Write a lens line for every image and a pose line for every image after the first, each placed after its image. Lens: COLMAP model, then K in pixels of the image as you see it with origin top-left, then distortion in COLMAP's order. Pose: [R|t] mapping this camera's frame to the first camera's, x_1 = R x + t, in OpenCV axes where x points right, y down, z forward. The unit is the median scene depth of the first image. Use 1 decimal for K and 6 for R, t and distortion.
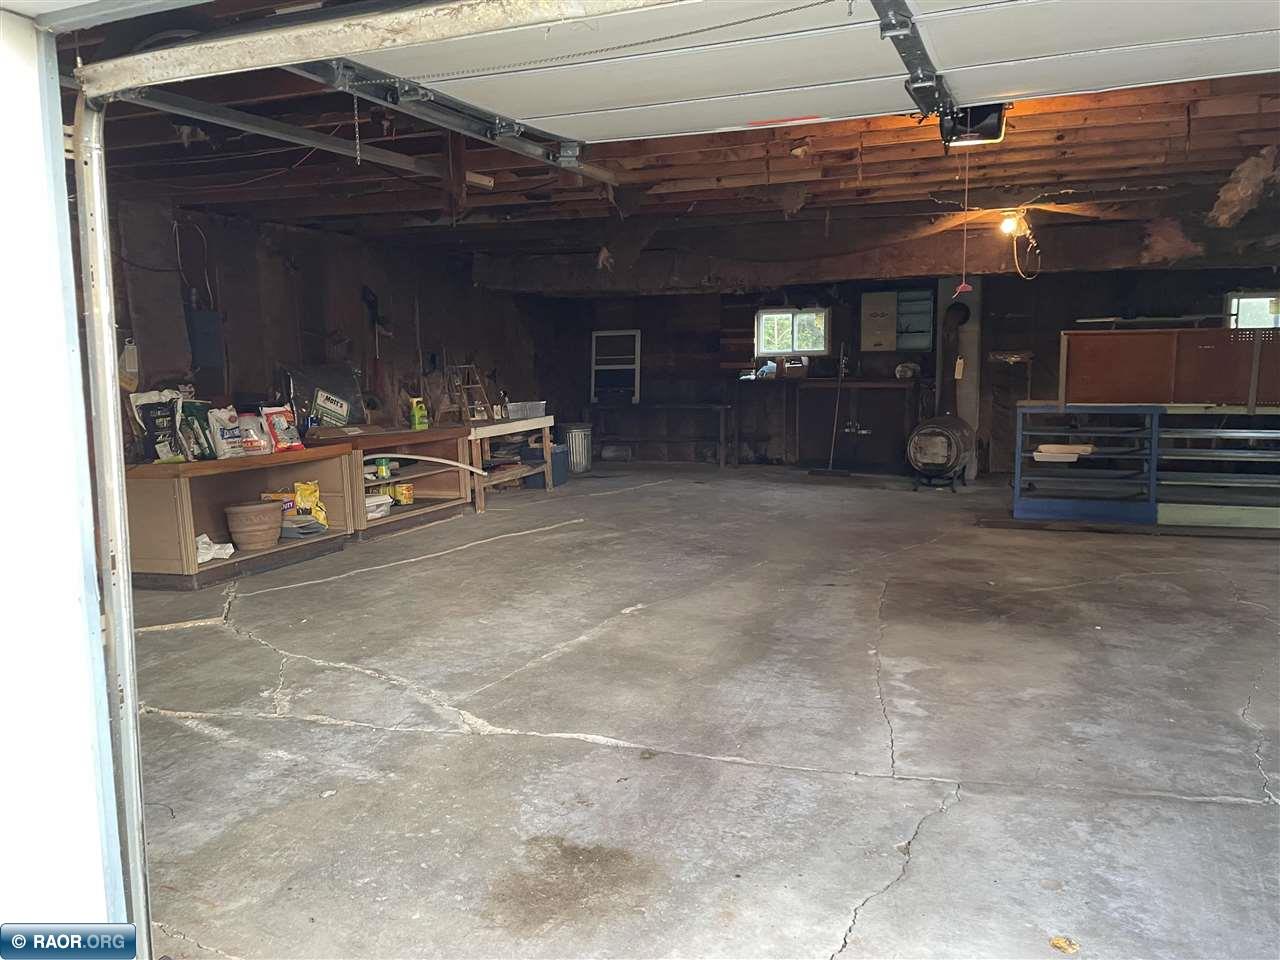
lens RADIAL K [[975.6, 0, 640.0], [0, 975.6, 480.0], [0, 0, 1]] dist [0.099548, -0.133074]
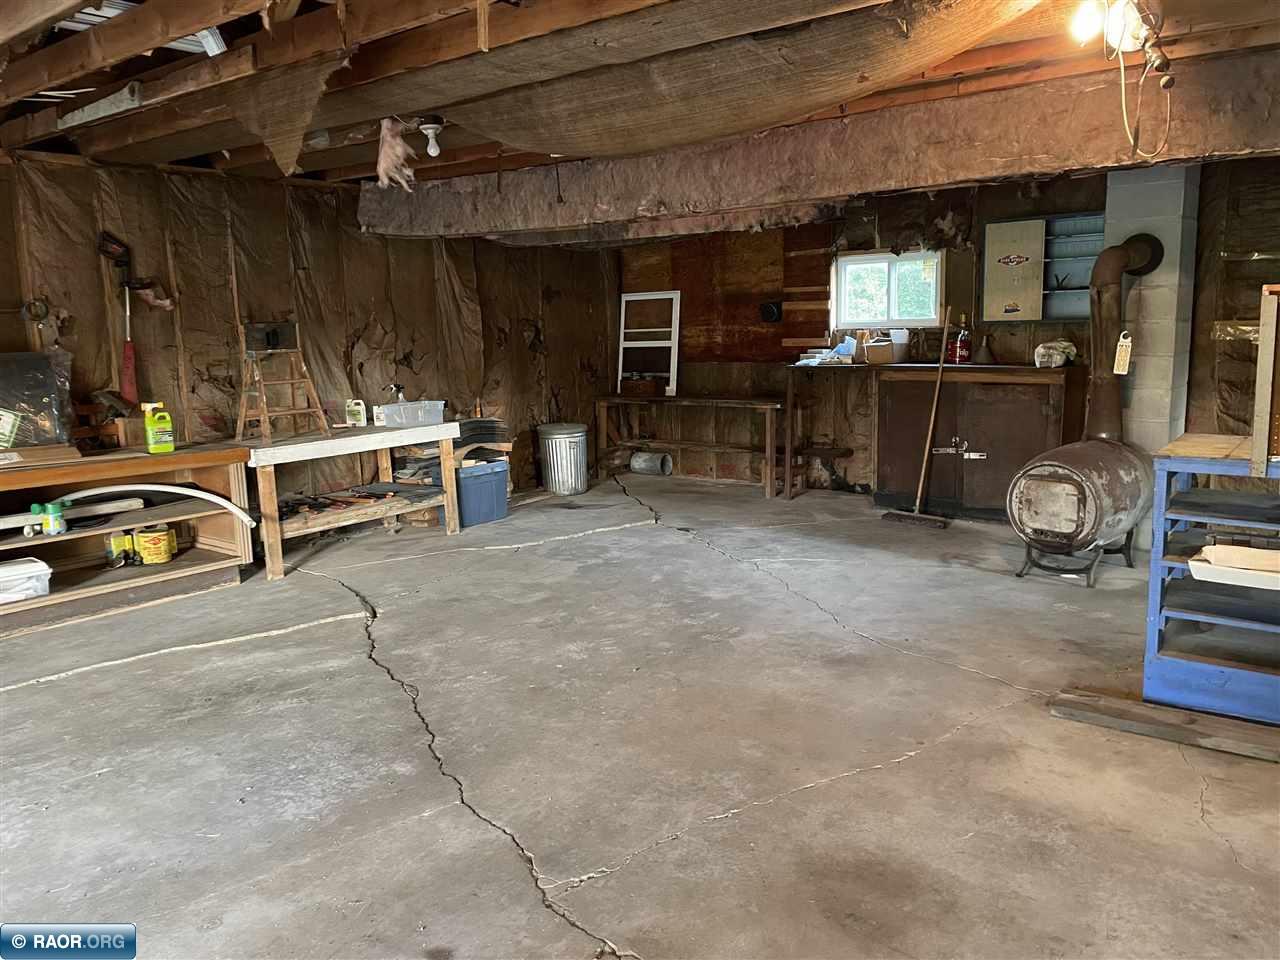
lens RADIAL K [[975.6, 0, 640.0], [0, 975.6, 480.0], [0, 0, 1]] dist [0.099548, -0.133074]
pose [[0.957518, 0.040478, -0.285519, 0.205328], [-0.029269, 0.998628, 0.043416, -0.054430], [0.286885, -0.033214, 0.957389, 0.358602]]
